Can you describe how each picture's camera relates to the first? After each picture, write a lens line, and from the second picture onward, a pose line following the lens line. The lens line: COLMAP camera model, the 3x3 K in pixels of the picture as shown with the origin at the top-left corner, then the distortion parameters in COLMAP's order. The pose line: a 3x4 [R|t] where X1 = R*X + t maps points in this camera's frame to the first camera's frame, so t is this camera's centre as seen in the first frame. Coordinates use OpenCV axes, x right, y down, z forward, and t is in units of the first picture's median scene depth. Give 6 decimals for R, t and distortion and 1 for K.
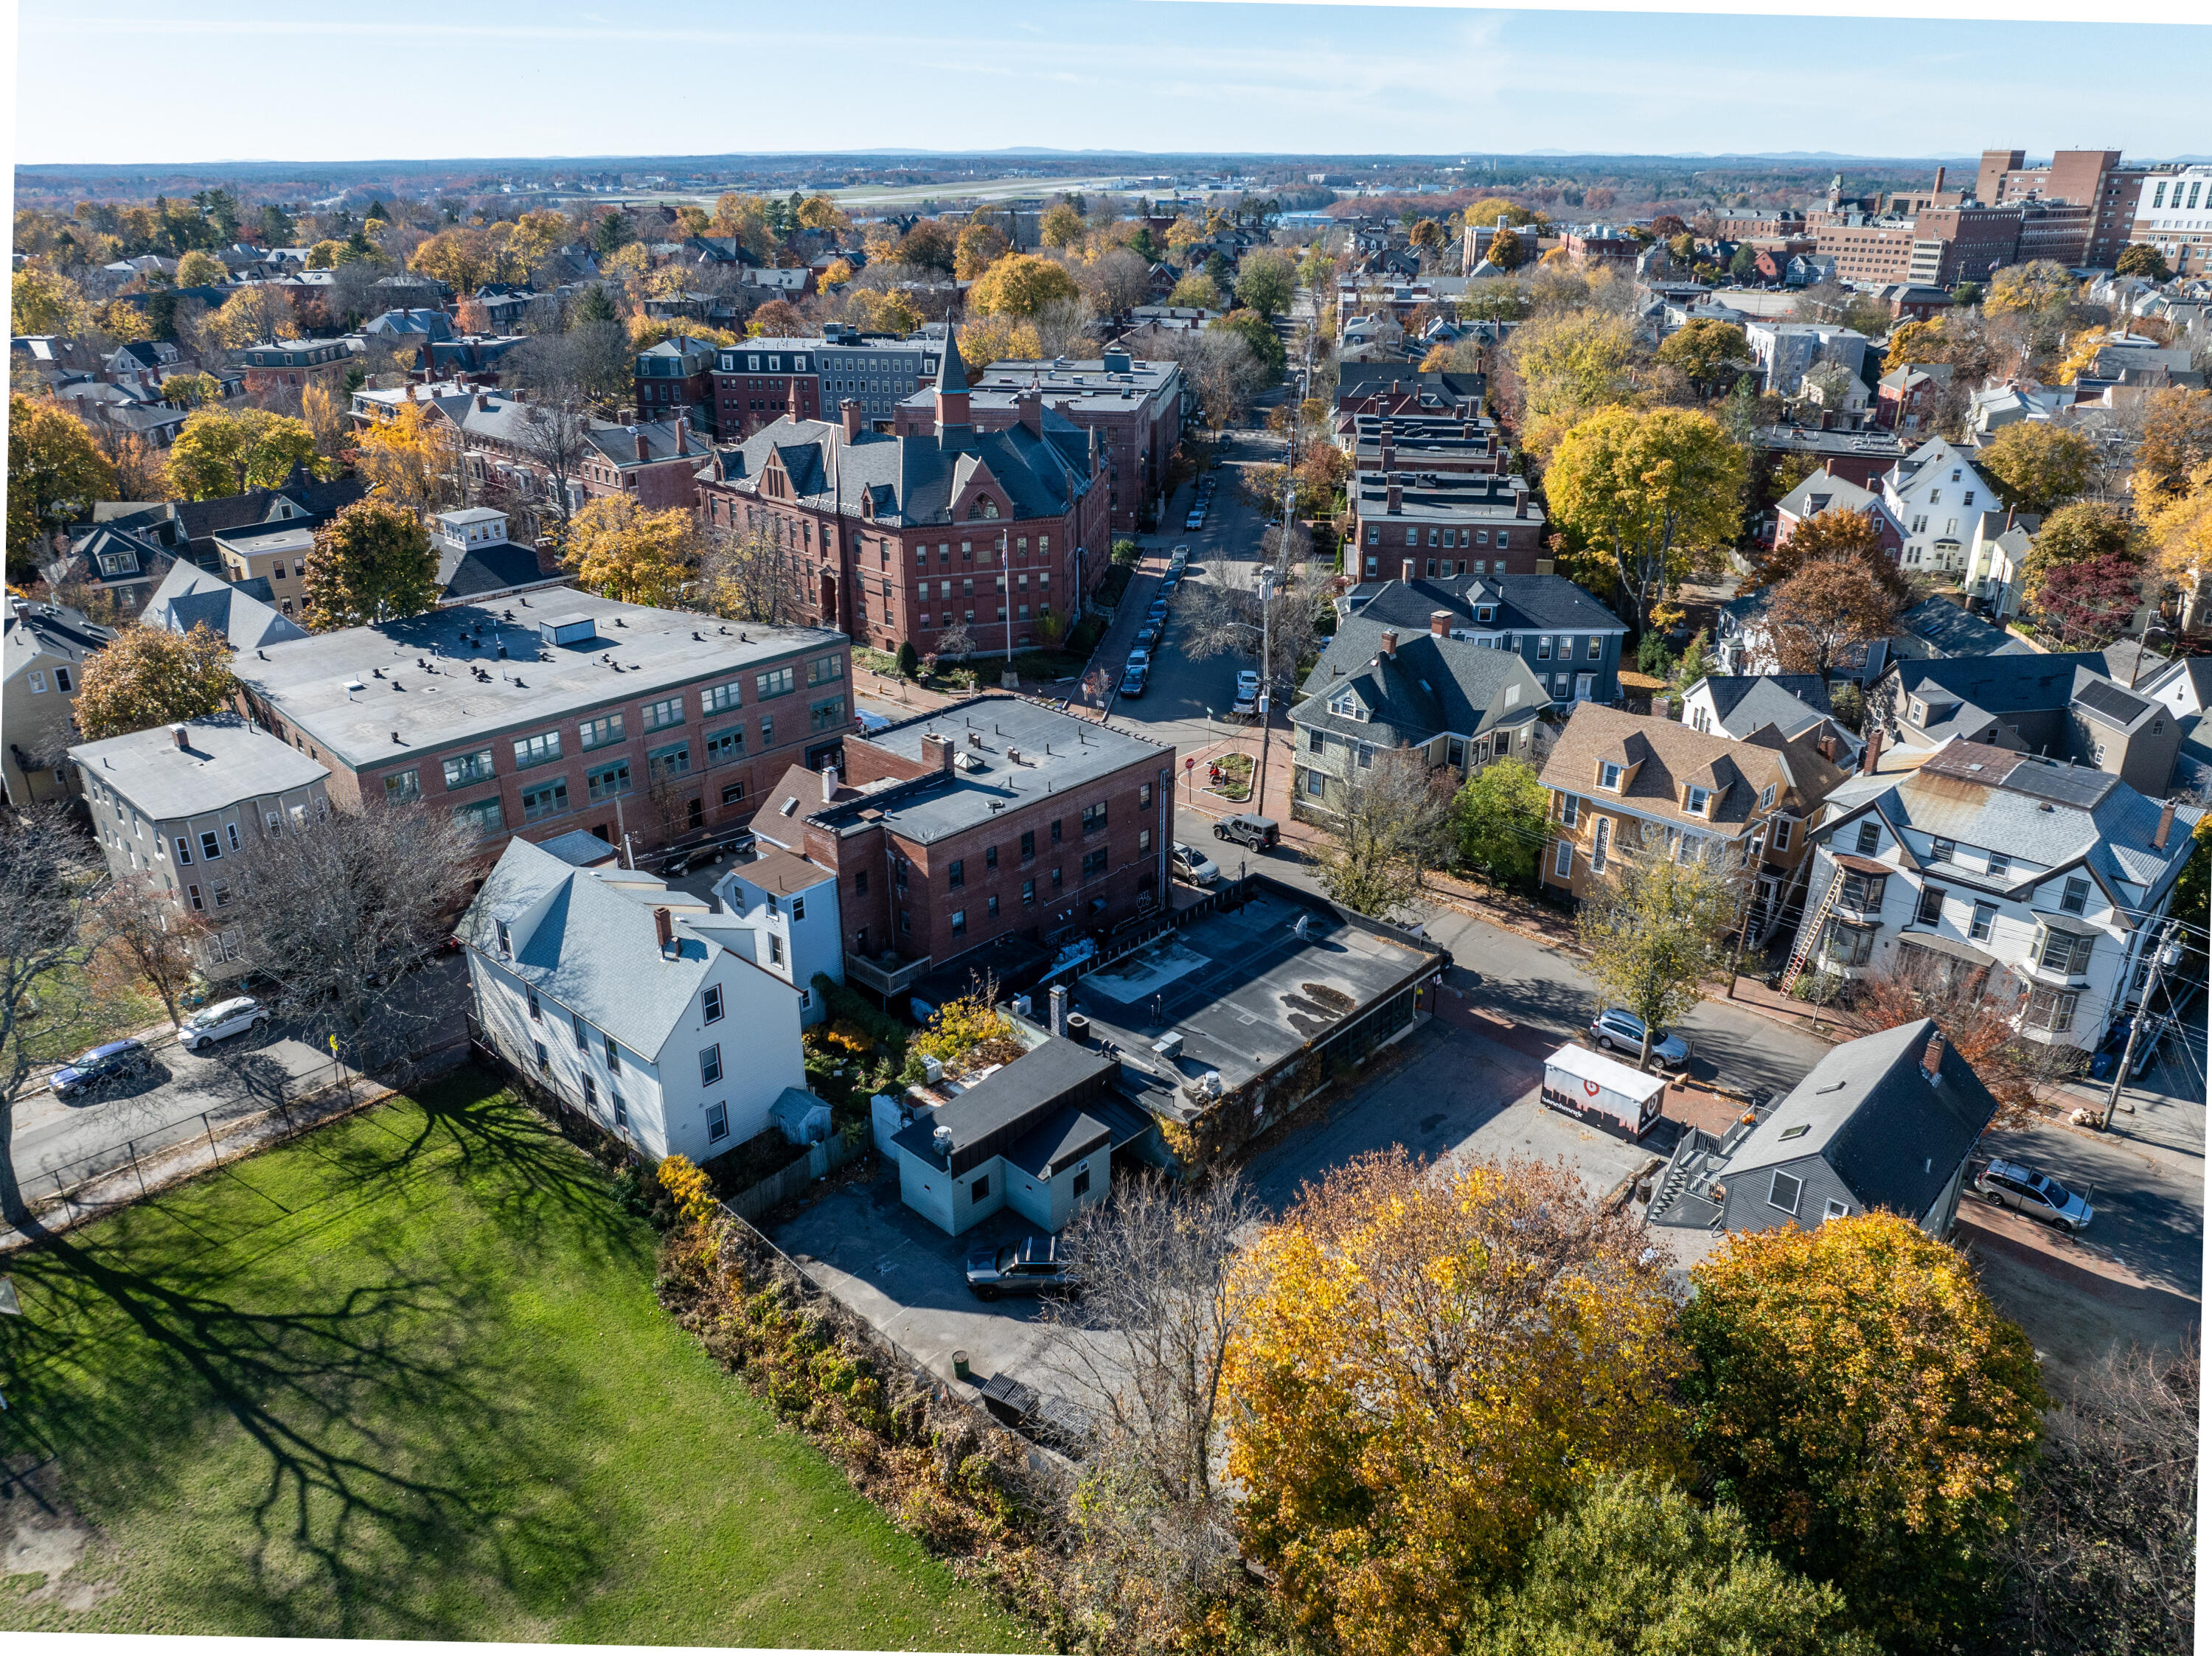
lens RADIAL K [[1547.3, 0, 1111.8], [0, 1547.3, 834.6], [0, 0, 1]] dist [-0.046271, 0.015299]
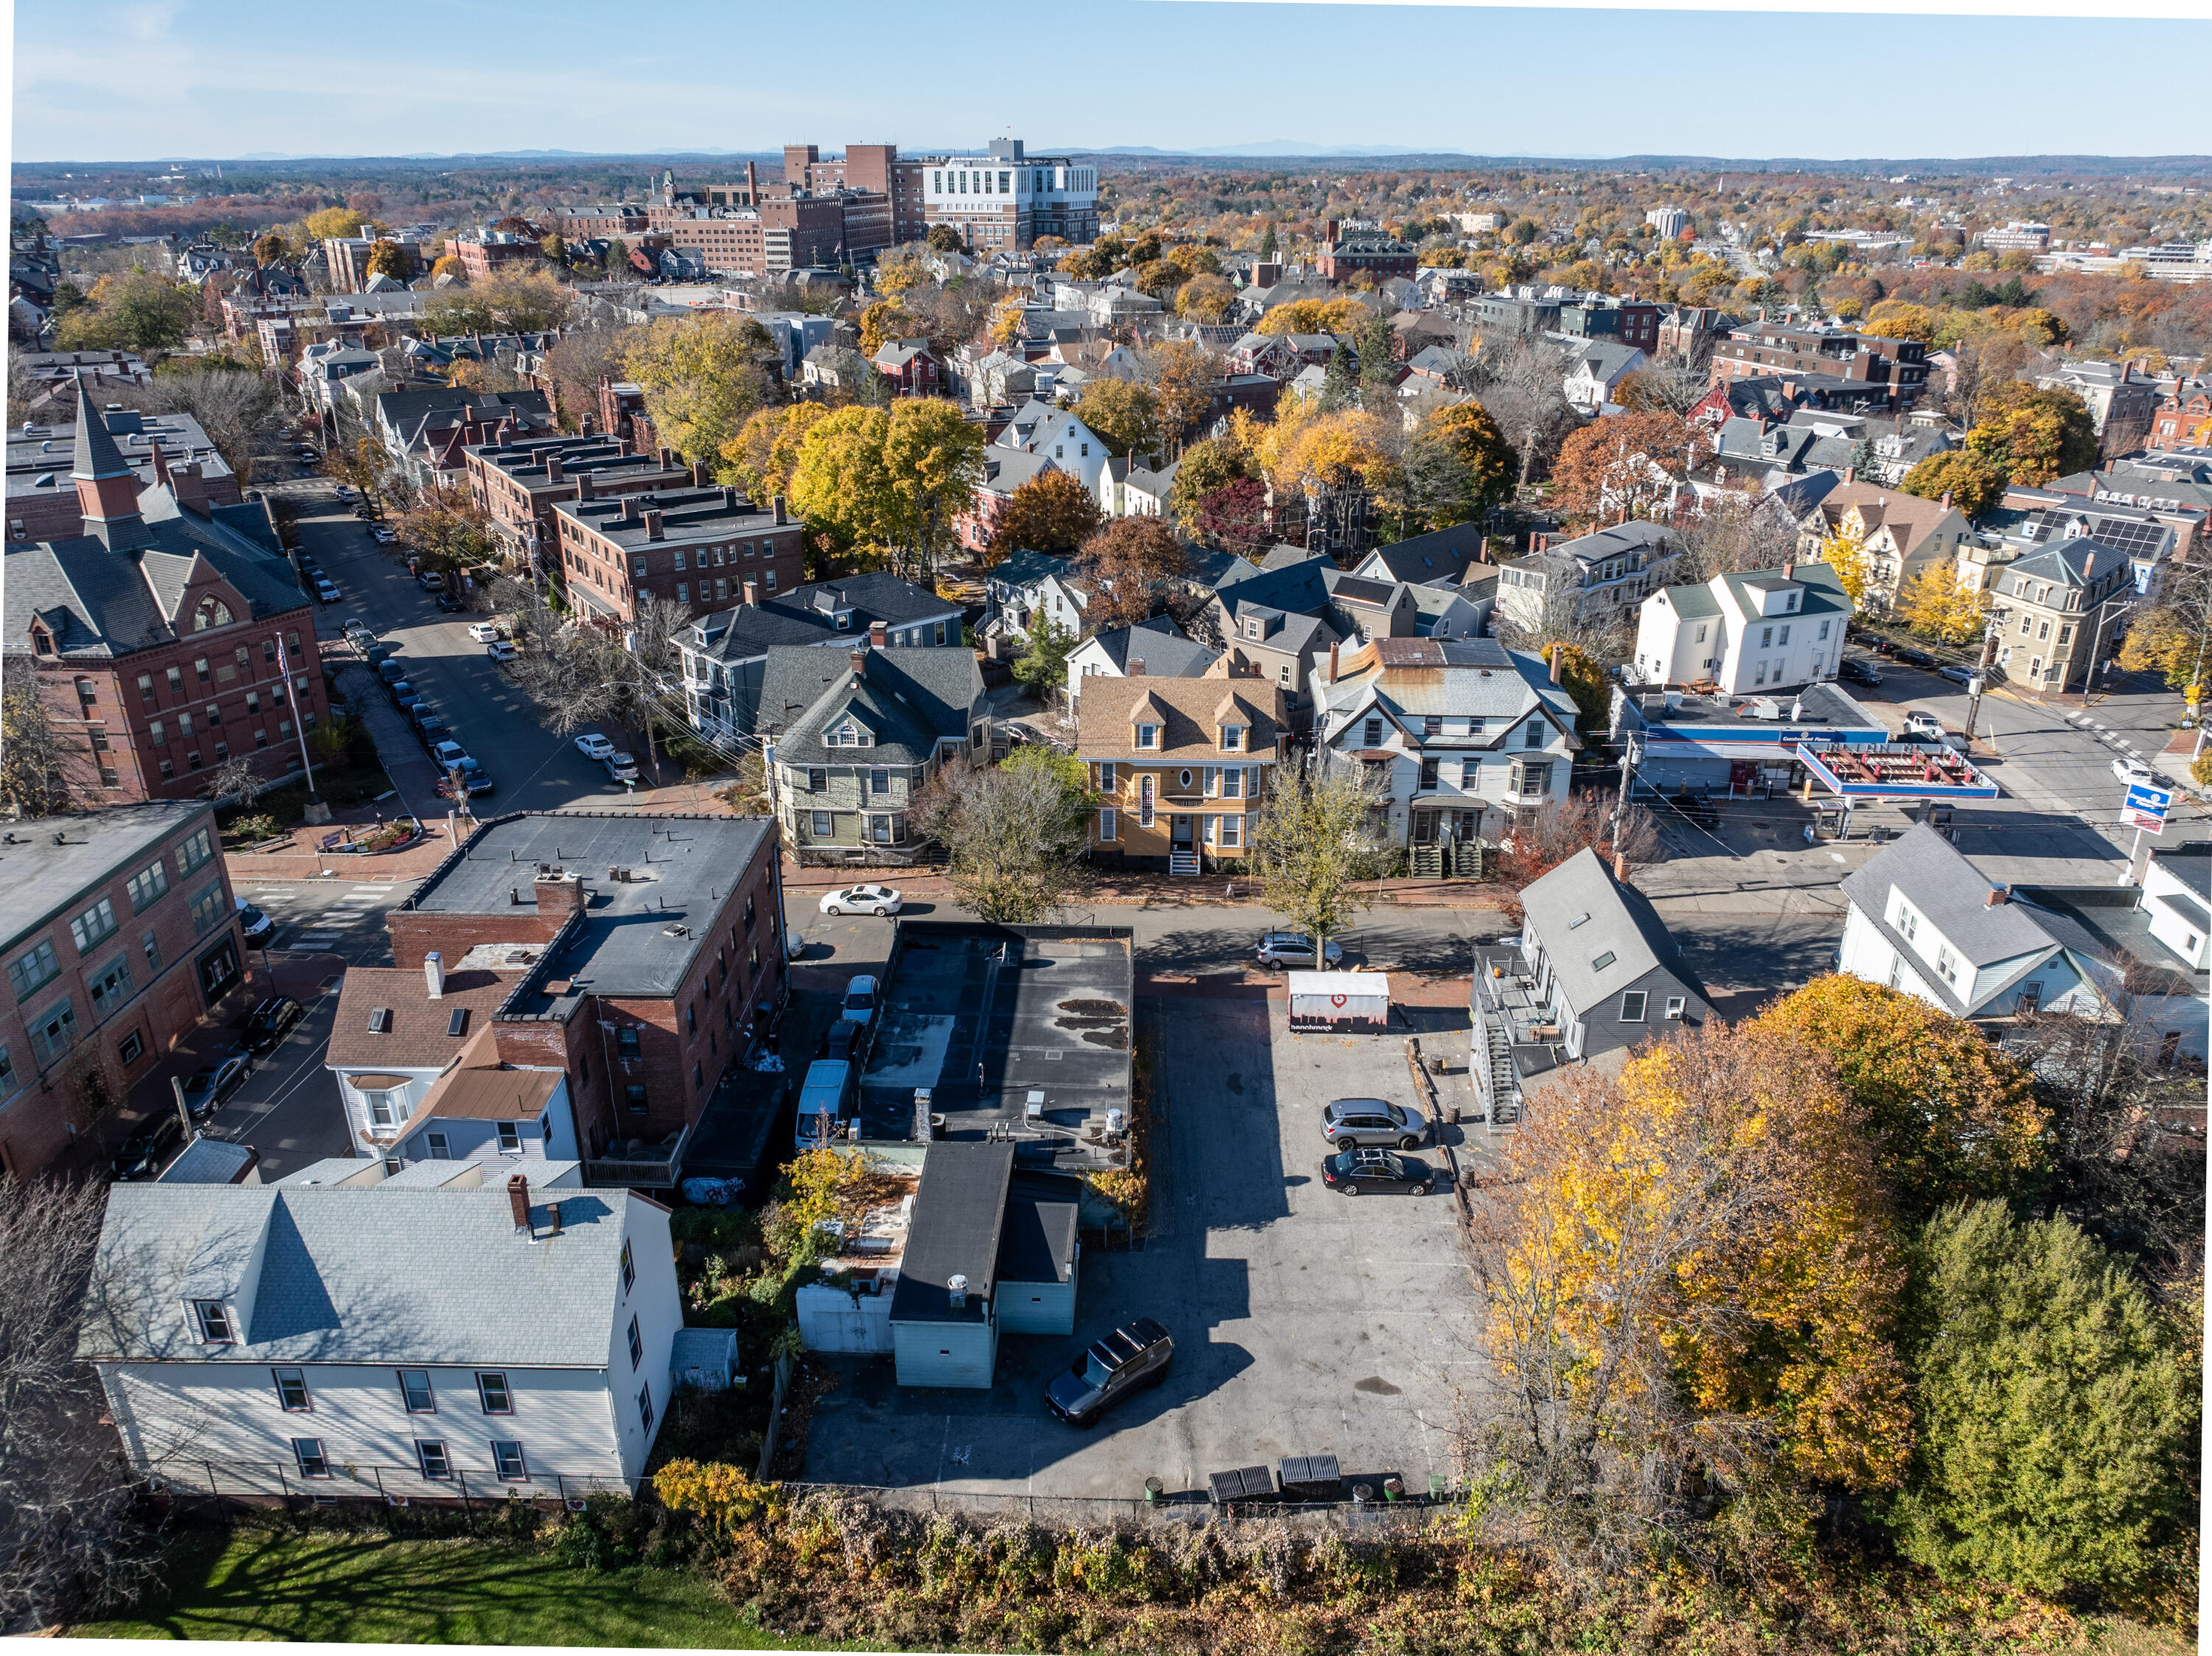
lens RADIAL K [[1547.3, 0, 1119.3], [0, 1547.3, 828.7], [0, 0, 1]] dist [-0.046271, 0.015299]
pose [[0.747050, -0.264917, 0.609701, -0.367879], [0.266719, 0.959551, 0.090124, -0.078779], [-0.608915, 0.095292, 0.787491, 0.167772]]
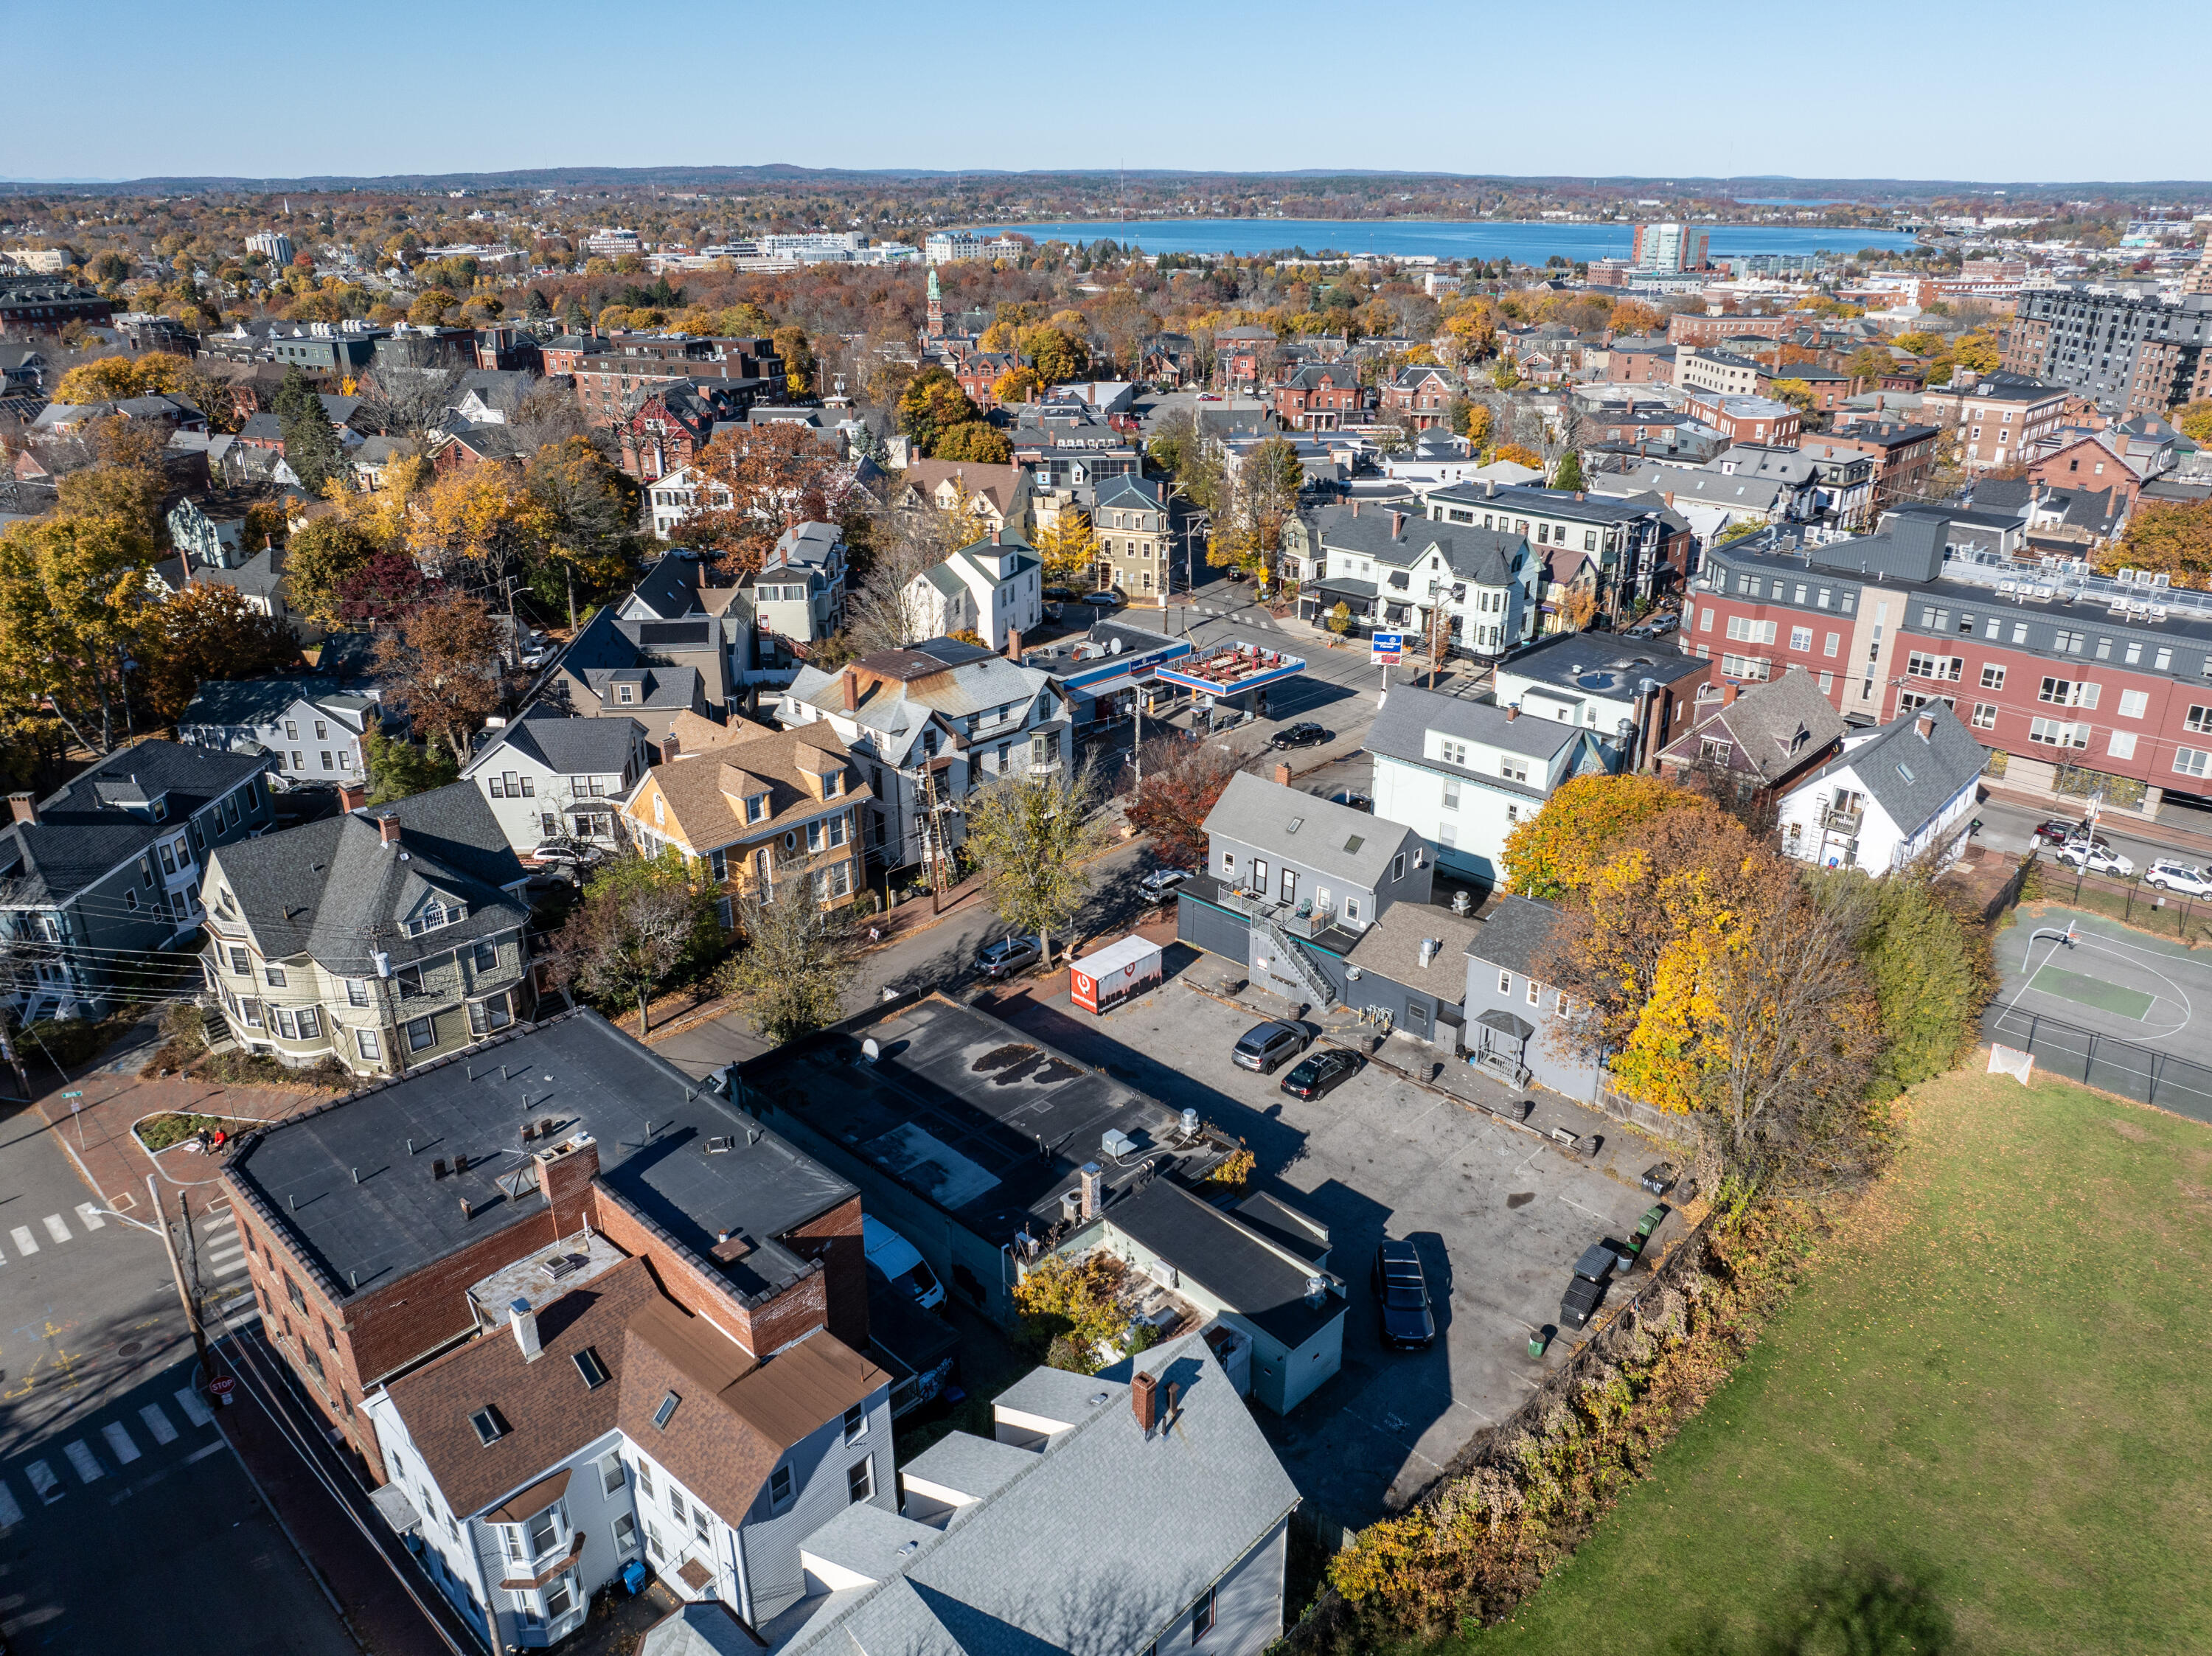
lens RADIAL K [[1547.3, 0, 1116.6], [0, 1547.3, 819.2], [0, 0, 1]] dist [-0.046271, 0.015299]
pose [[0.009676, -0.386312, 0.922317, -0.608262], [0.404488, 0.845043, 0.349702, -0.290191], [-0.914492, 0.369683, 0.164436, 0.623272]]
